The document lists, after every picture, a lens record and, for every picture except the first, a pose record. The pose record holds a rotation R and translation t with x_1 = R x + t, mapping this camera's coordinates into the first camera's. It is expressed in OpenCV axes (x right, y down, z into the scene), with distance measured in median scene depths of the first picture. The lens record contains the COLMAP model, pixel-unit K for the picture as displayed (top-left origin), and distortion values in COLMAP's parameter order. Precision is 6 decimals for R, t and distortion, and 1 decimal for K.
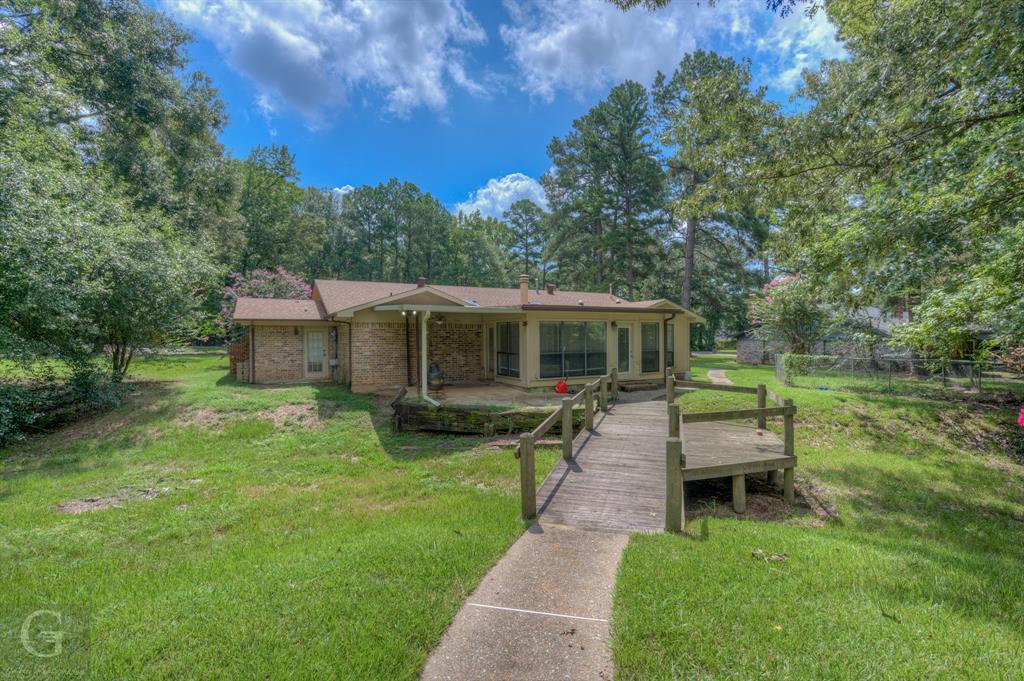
lens RADIAL K [[466.1, 0, 513.4], [0, 466.1, 337.7], [0, 0, 1]] dist [-0.004104, -0.000099]
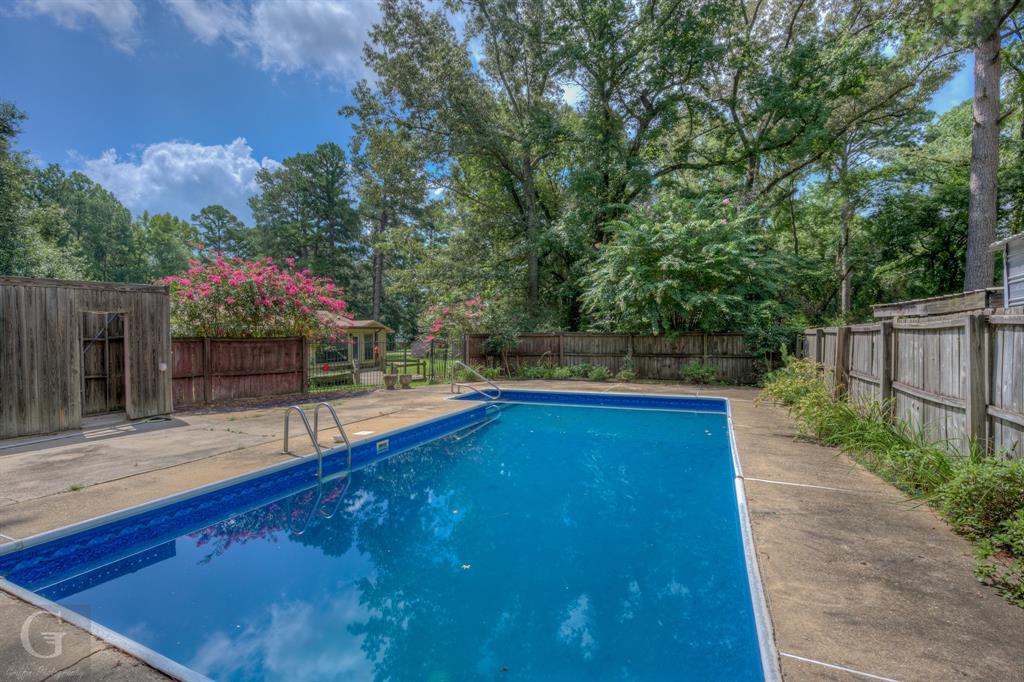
lens RADIAL K [[466.1, 0, 509.9], [0, 466.1, 341.0], [0, 0, 1]] dist [-0.004104, -0.000099]
pose [[0.792375, -0.010873, 0.609938, -0.126186], [0.008902, 0.999941, 0.006261, -0.002704], [-0.609970, 0.000468, 0.792425, -0.265738]]
